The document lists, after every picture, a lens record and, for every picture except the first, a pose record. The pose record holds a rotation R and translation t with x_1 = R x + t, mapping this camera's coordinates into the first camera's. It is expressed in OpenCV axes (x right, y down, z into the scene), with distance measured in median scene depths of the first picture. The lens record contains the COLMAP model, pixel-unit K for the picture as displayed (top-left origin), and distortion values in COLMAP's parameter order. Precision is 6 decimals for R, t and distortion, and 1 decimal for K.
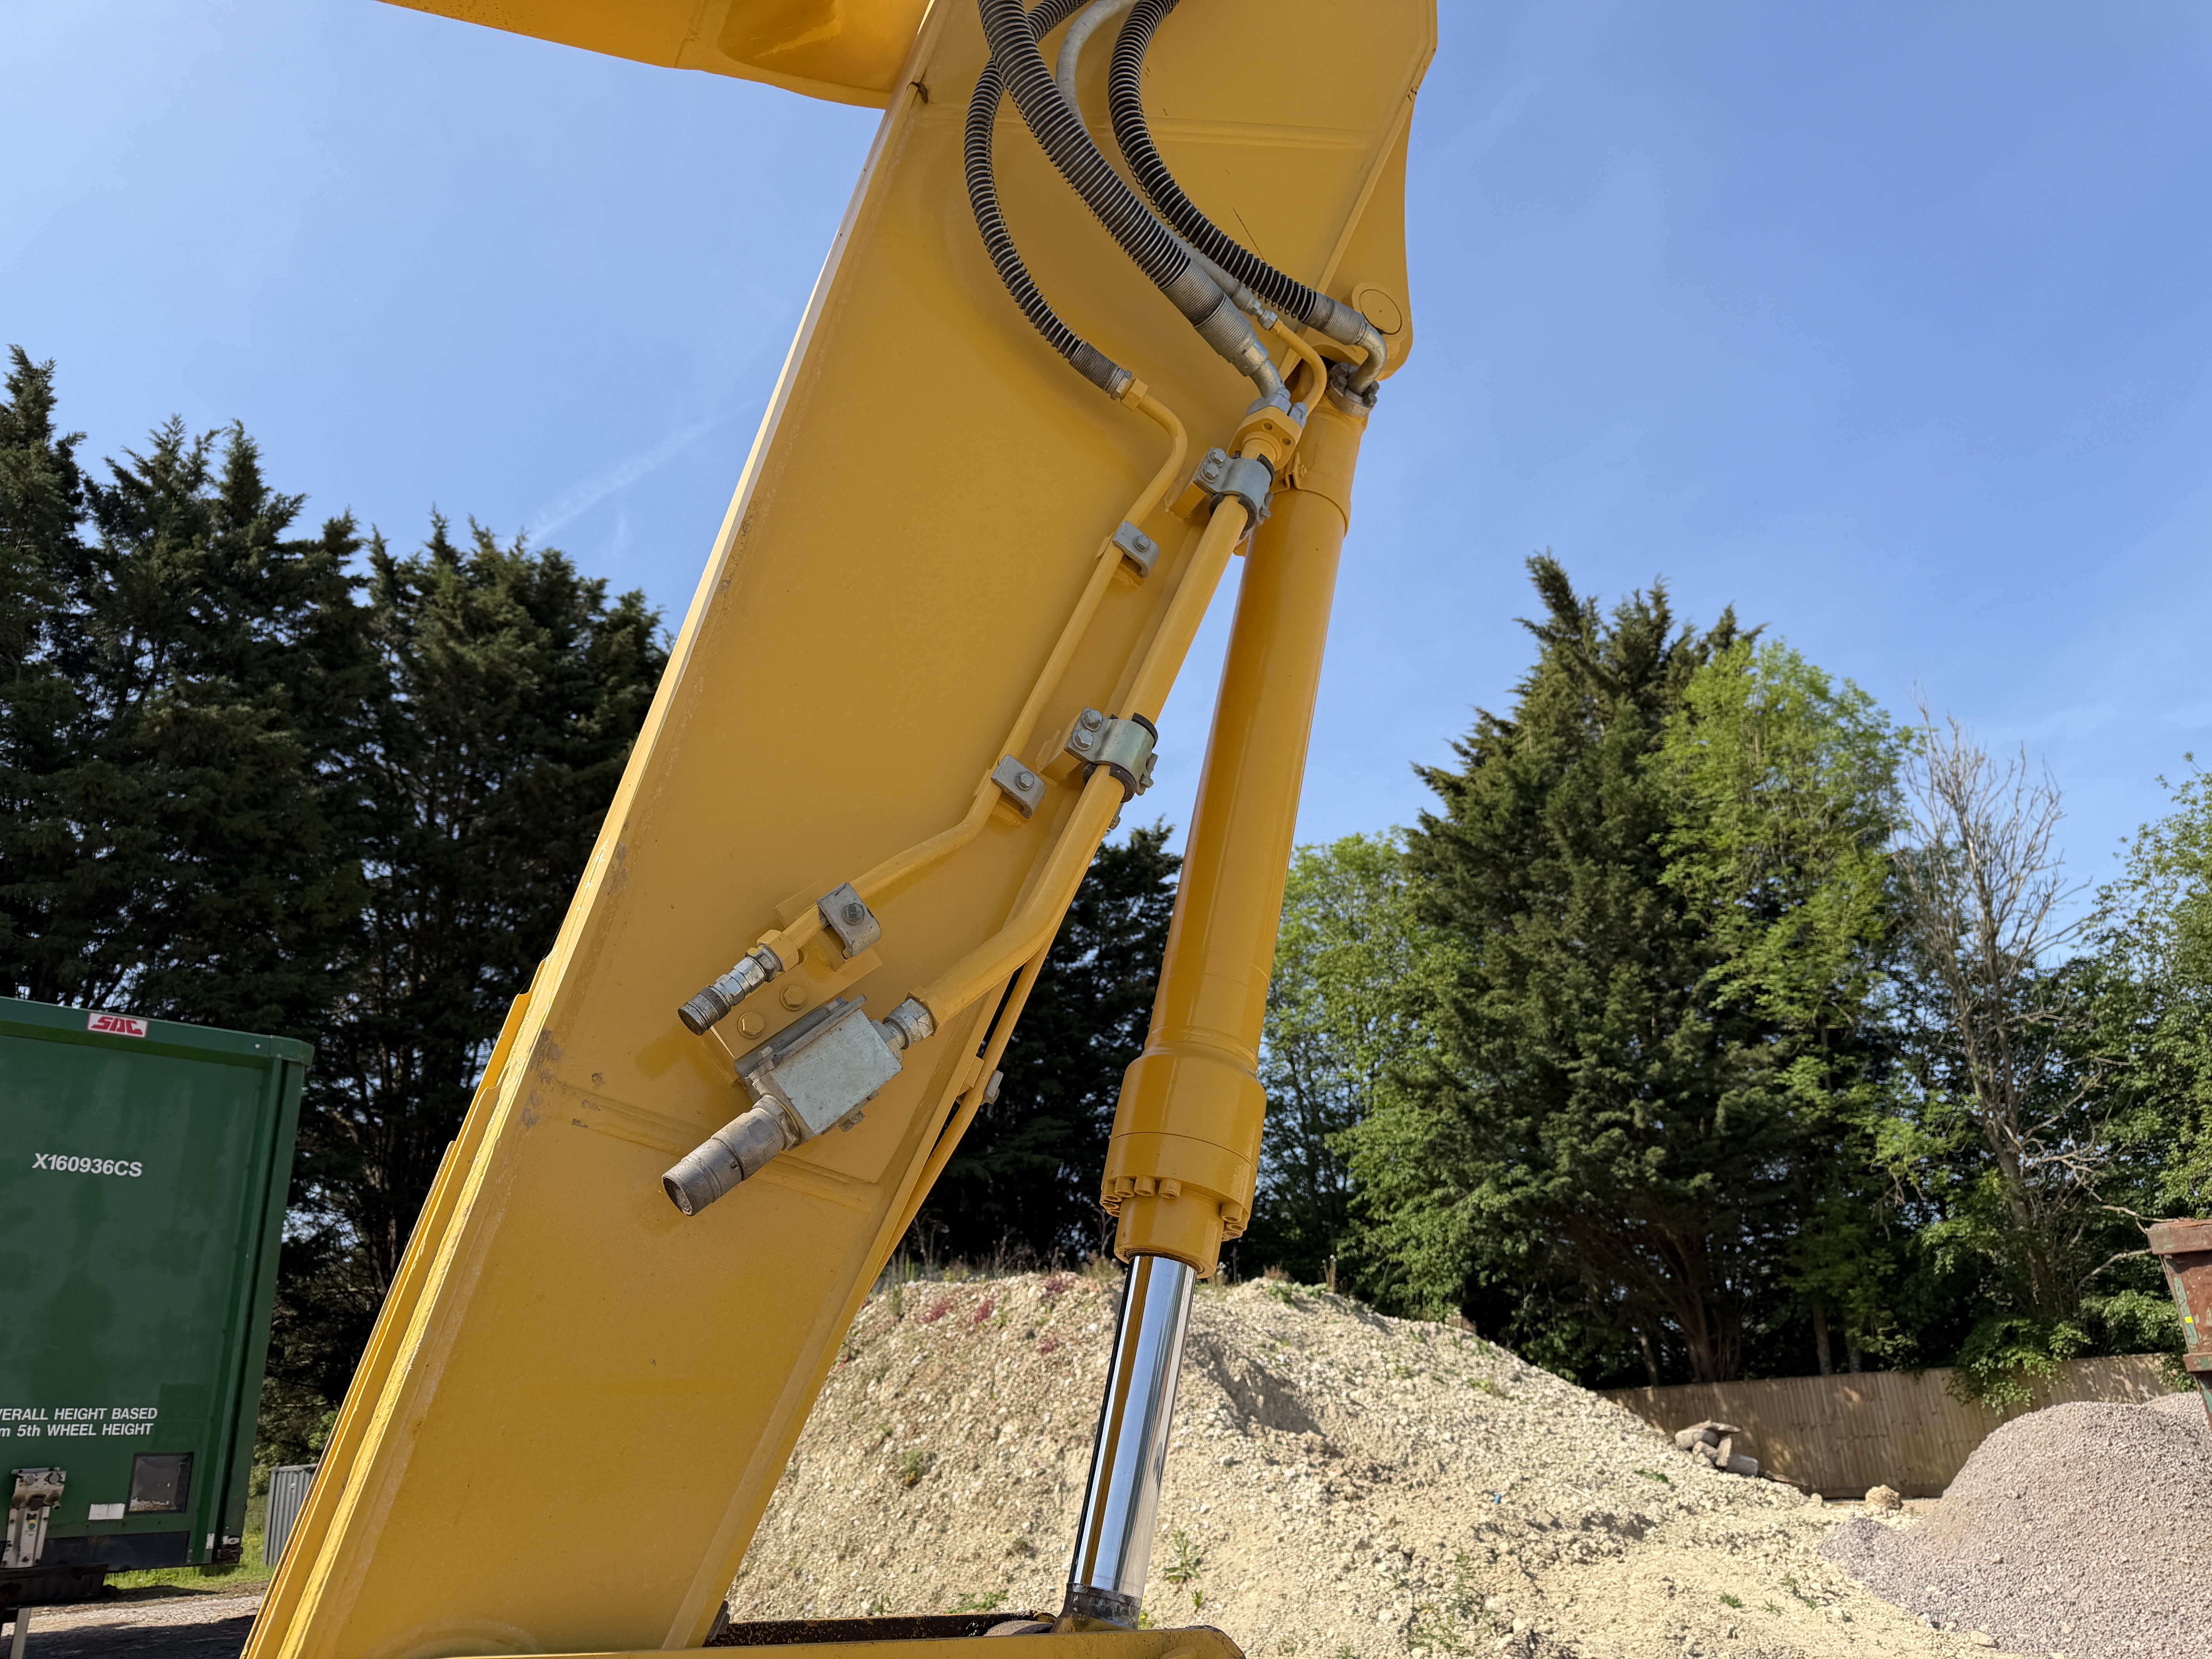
lens RADIAL K [[1548.5, 0, 1091.3], [0, 1548.5, 835.4], [0, 0, 1]] dist [0.103557, -0.149373]
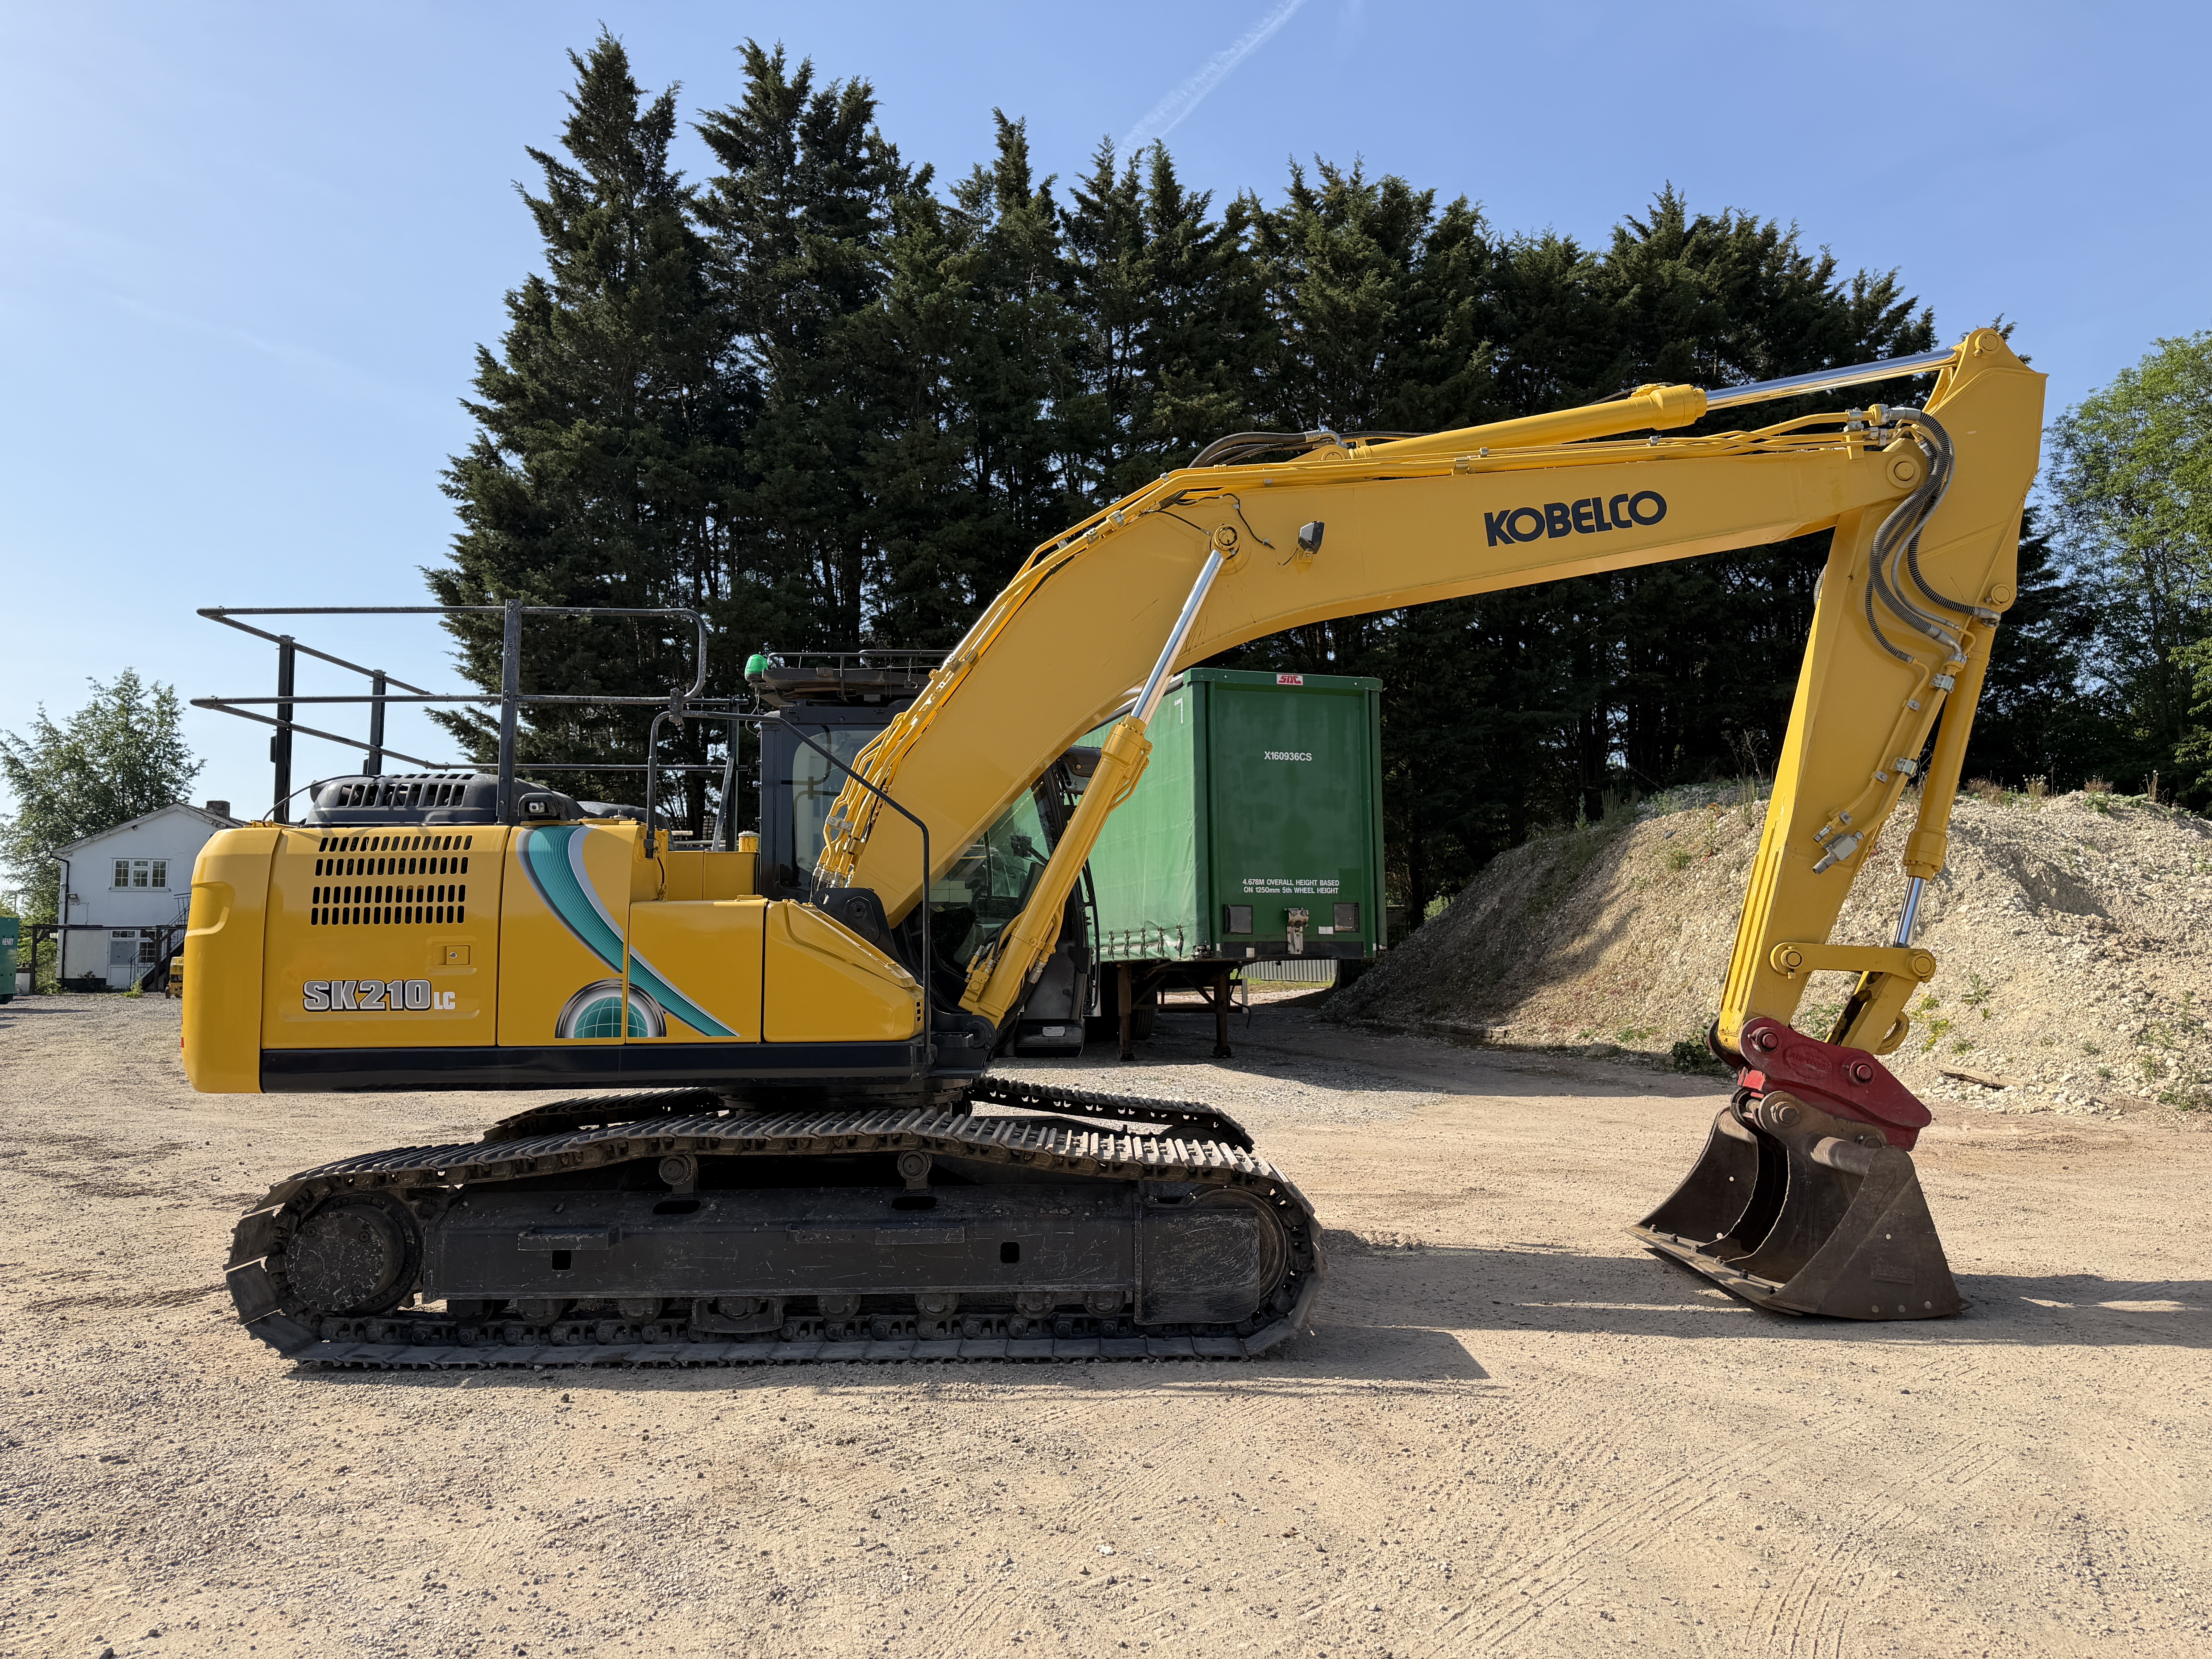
lens RADIAL K [[1505.3, 0, 1106.0], [0, 1505.3, 829.5], [0, 0, 1]] dist [0.039611, -0.071956]
pose [[0.881706, 0.010025, -0.471692, 0.002963], [0.139106, 0.949807, 0.280207, -0.101022], [0.450826, -0.312676, 0.836056, -0.262690]]
